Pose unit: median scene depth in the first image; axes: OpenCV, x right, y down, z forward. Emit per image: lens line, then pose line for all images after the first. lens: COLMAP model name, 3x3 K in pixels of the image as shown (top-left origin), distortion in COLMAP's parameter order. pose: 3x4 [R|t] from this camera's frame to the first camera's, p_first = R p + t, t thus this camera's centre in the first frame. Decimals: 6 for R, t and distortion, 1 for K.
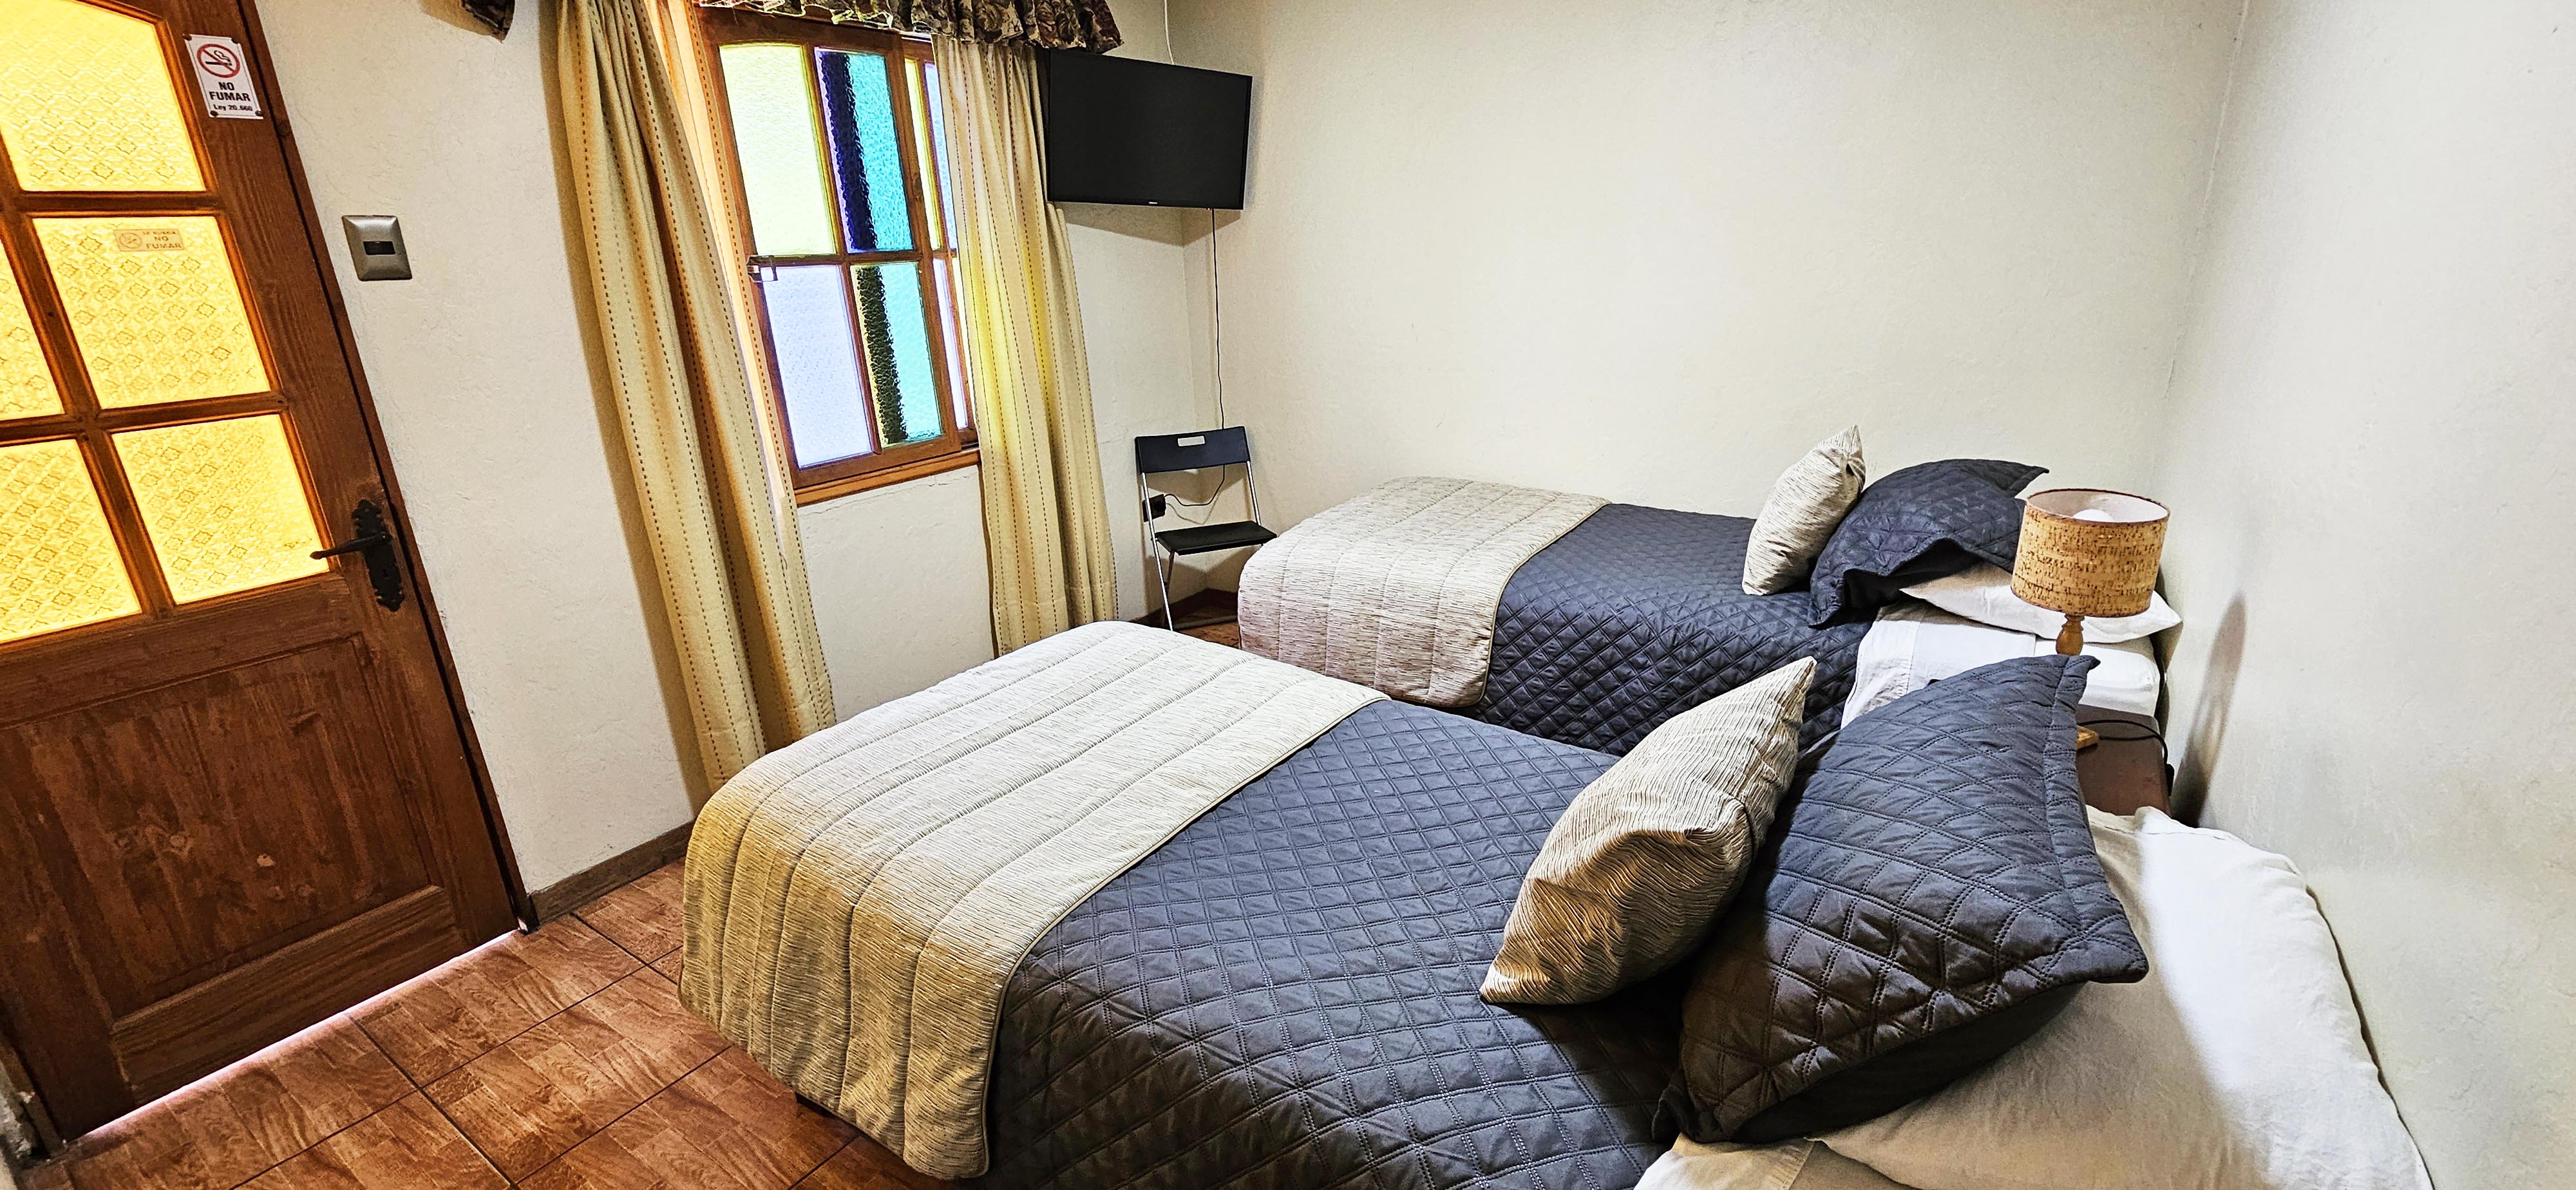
lens RADIAL K [[1039.7, 0, 1309.6], [0, 1039.7, 569.4], [0, 0, 1]] dist [0.000695, 0.001405]
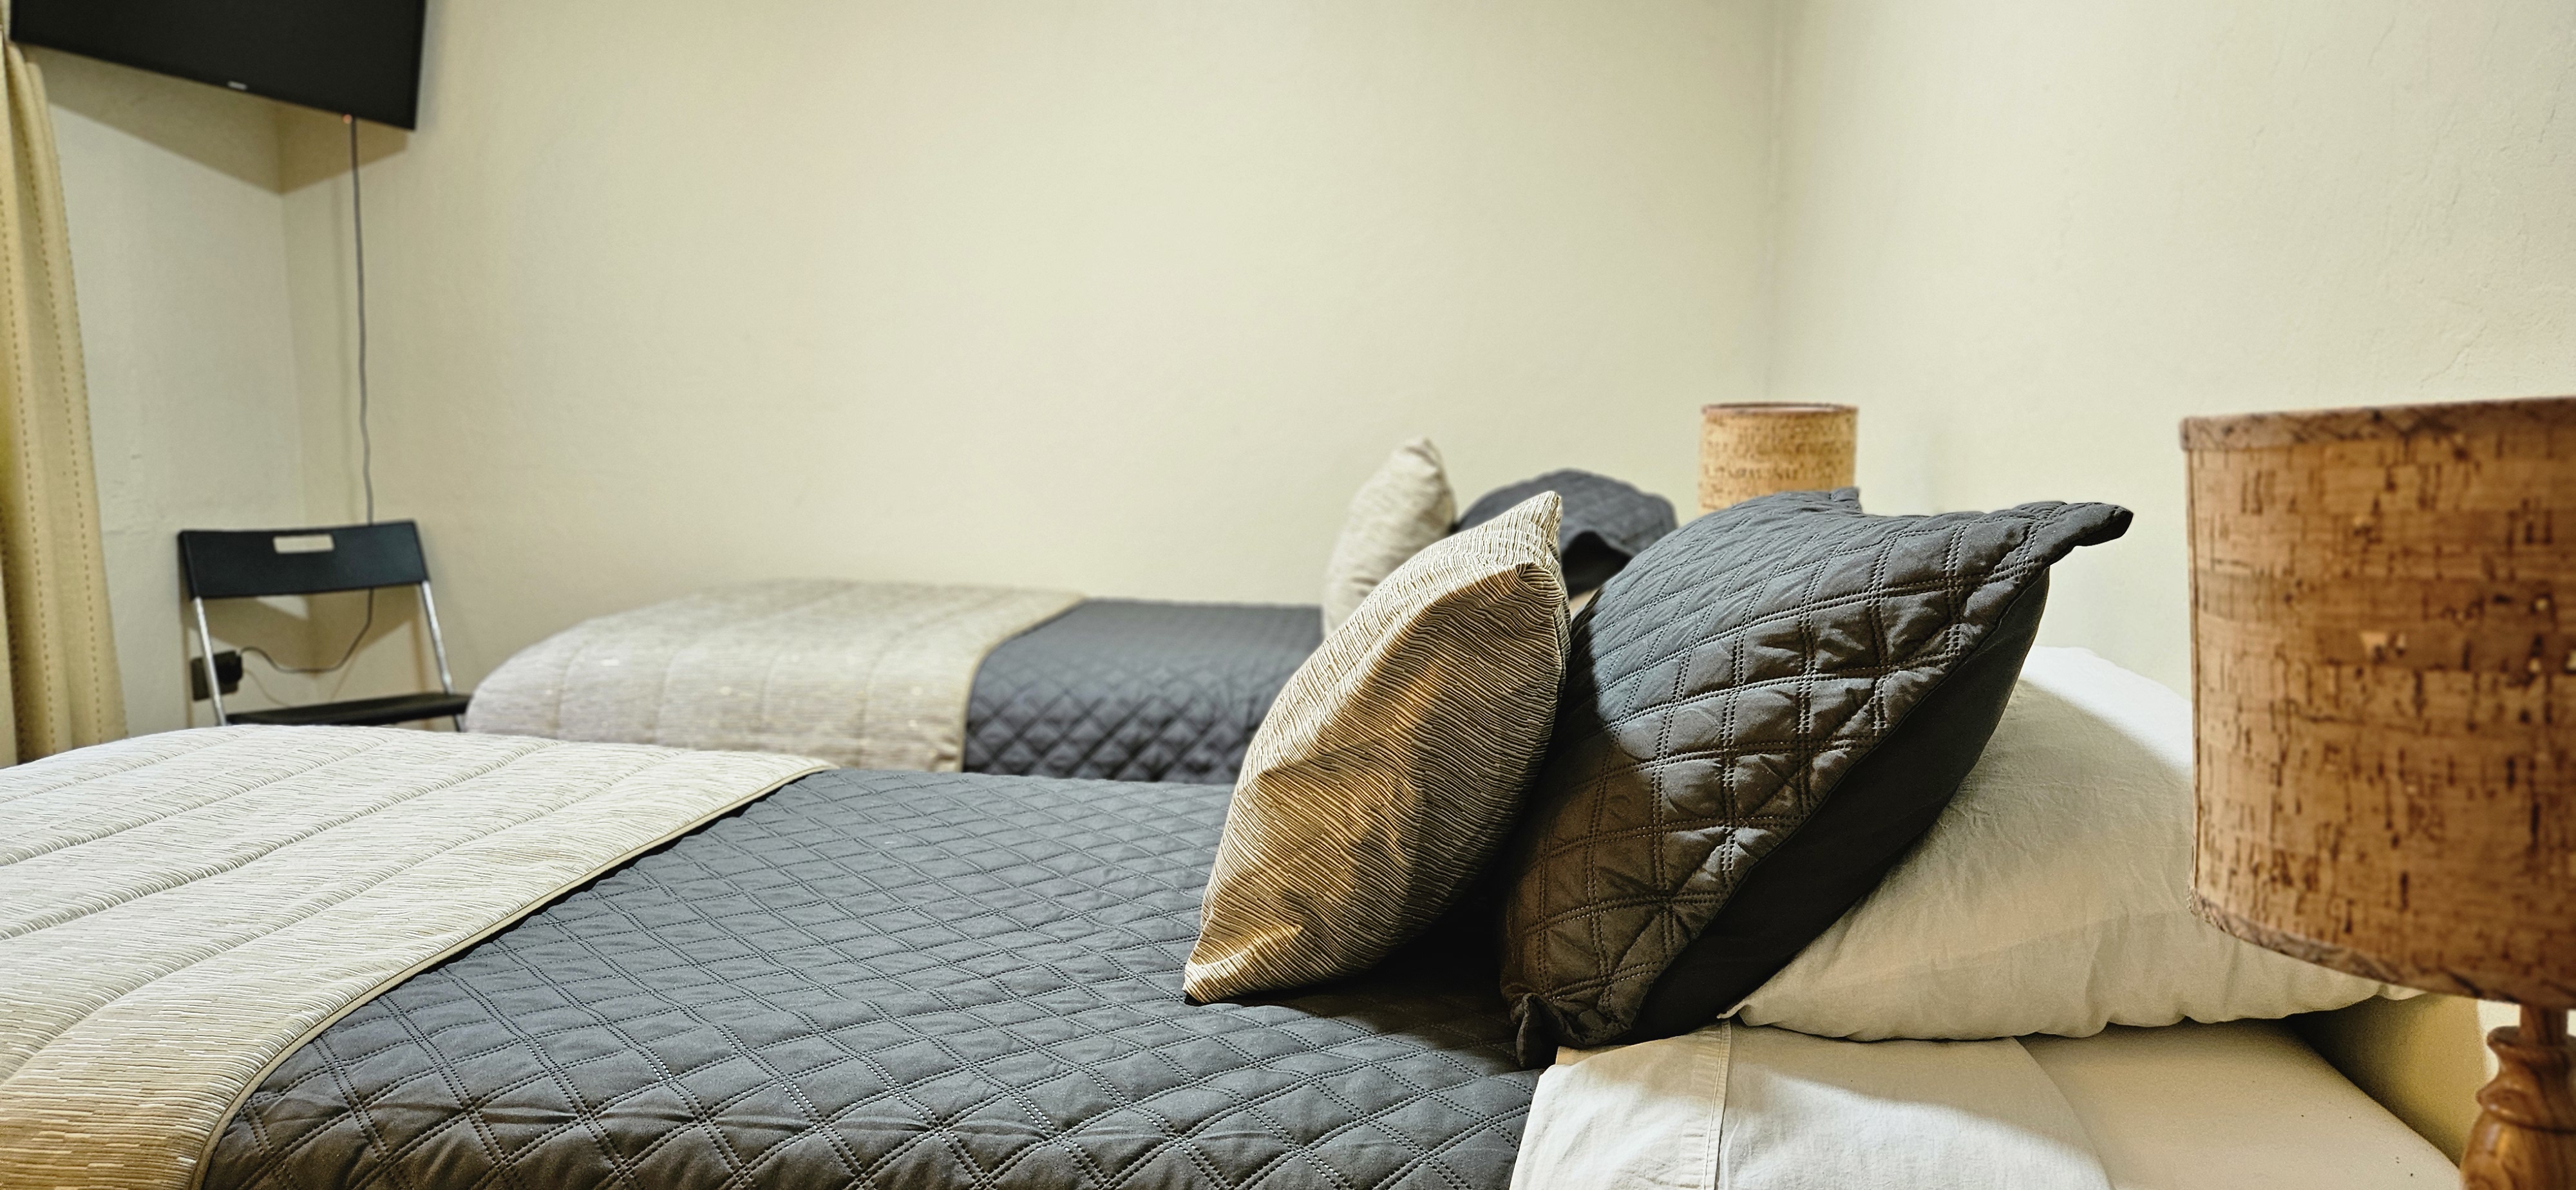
lens RADIAL K [[1702.7, 0, 1265.3], [0, 1702.7, 616.8], [0, 0, 1]] dist [0.075363, -0.064788]
pose [[0.896398, -0.014790, 0.443003, -0.111025], [0.098625, 0.981044, -0.166811, 0.180681], [-0.432138, 0.193220, 0.880865, 0.039432]]
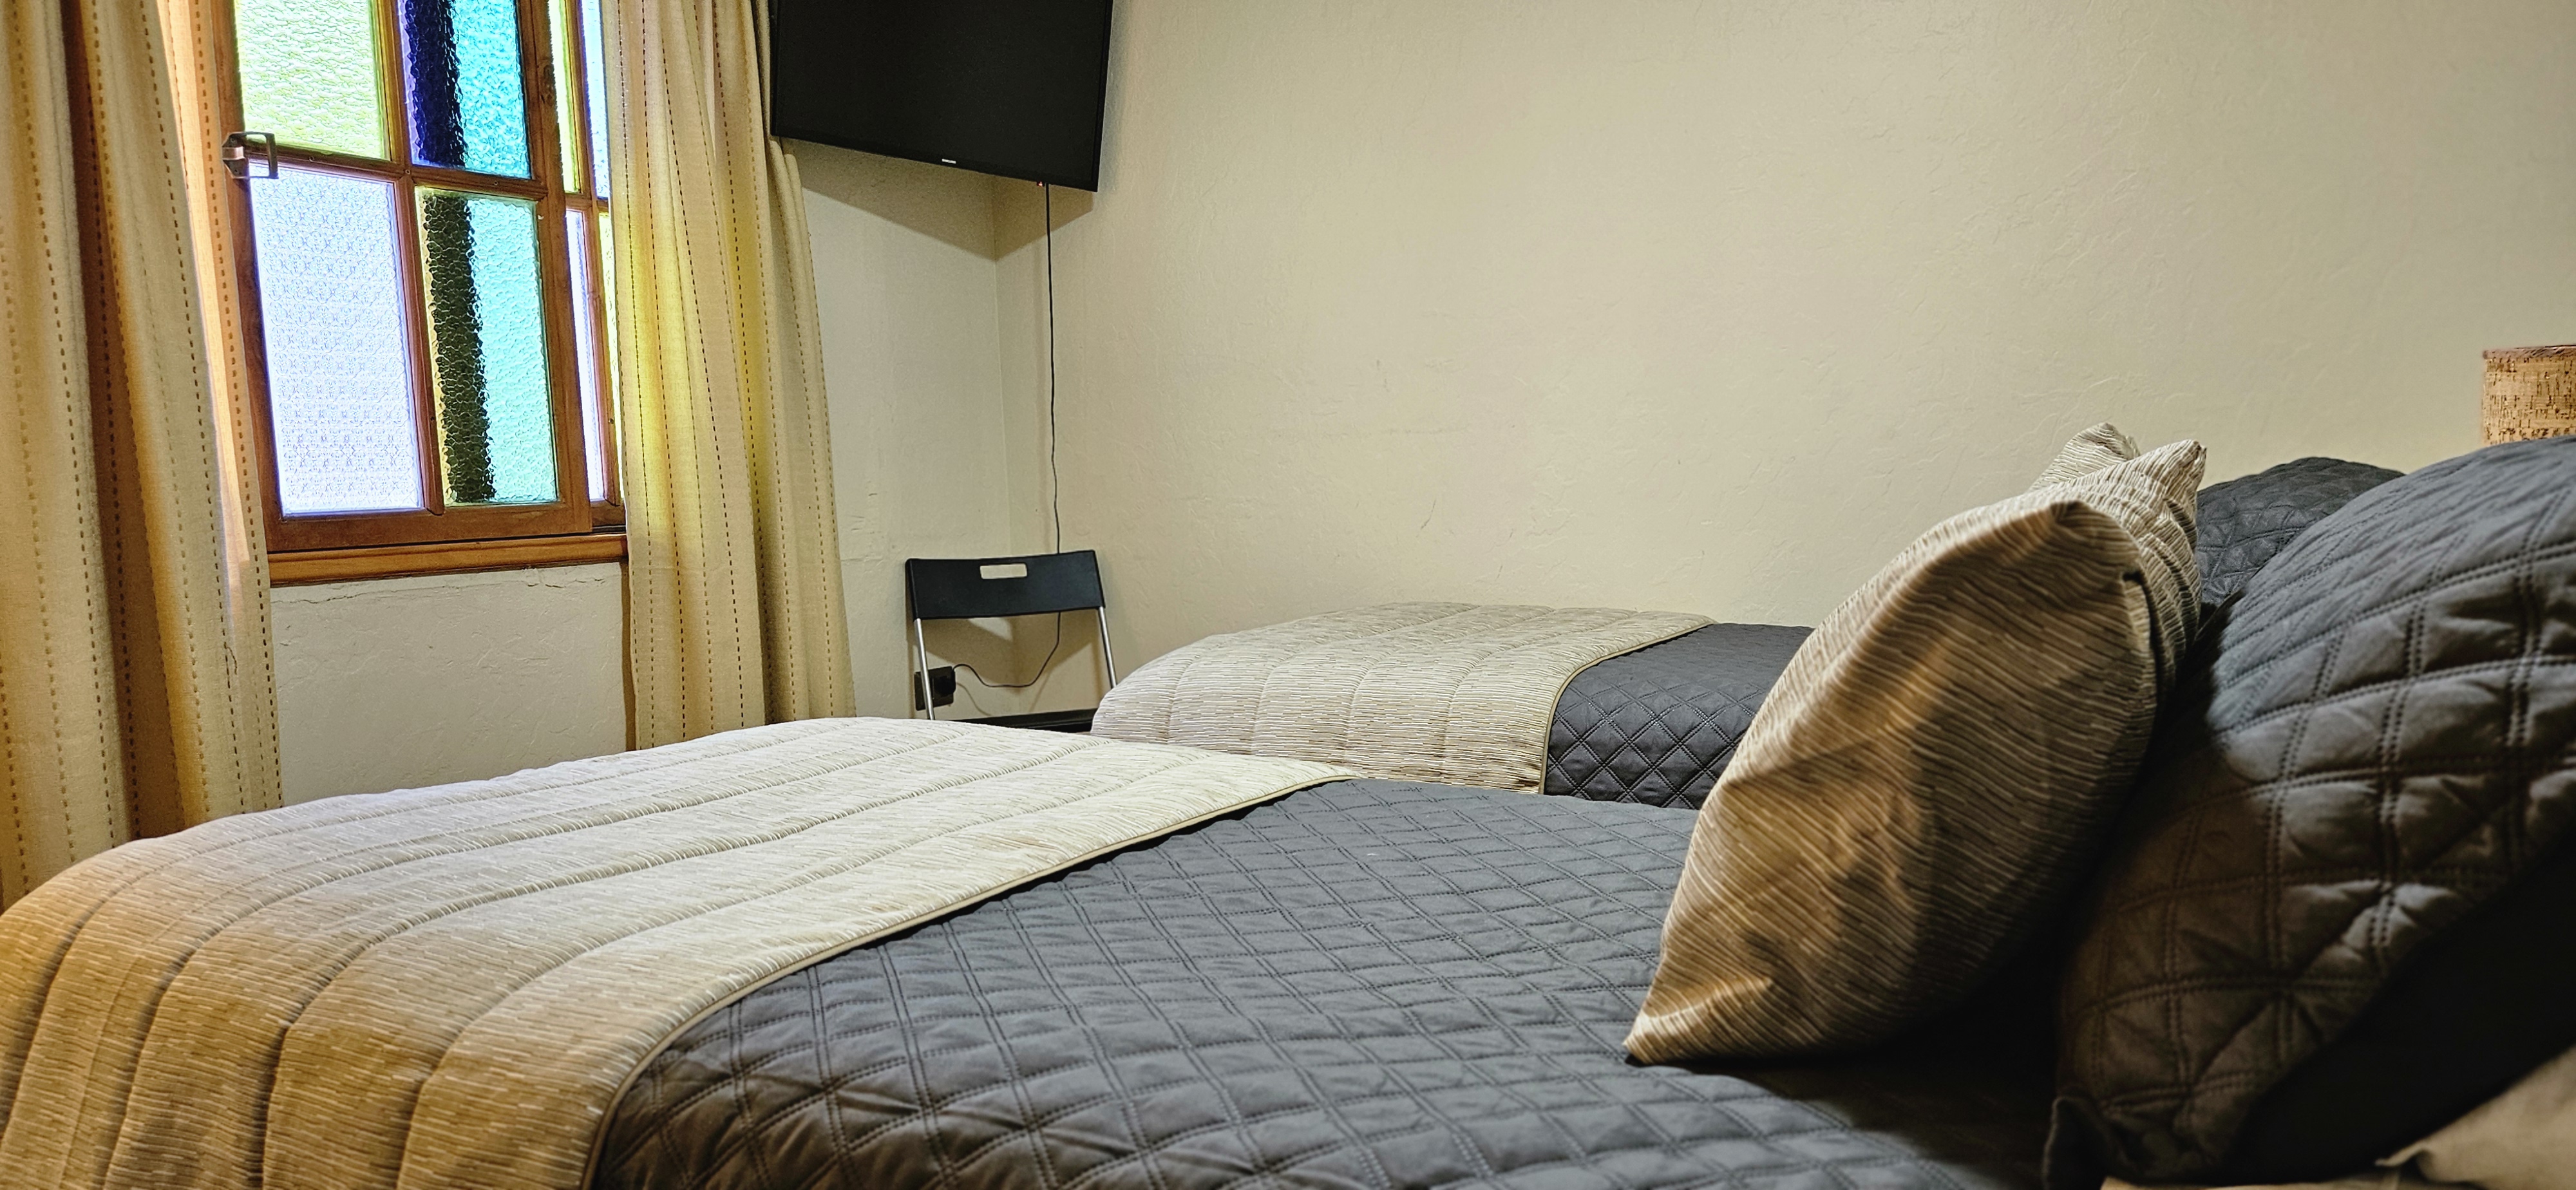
lens RADIAL K [[1702.7, 0, 1307.5], [0, 1702.7, 632.3], [0, 0, 1]] dist [0.075363, -0.064788]
pose [[0.997422, 0.000981, 0.071746, -0.019775], [0.013993, 0.978046, -0.207917, 0.189412], [-0.070375, 0.208385, 0.975512, 0.095991]]
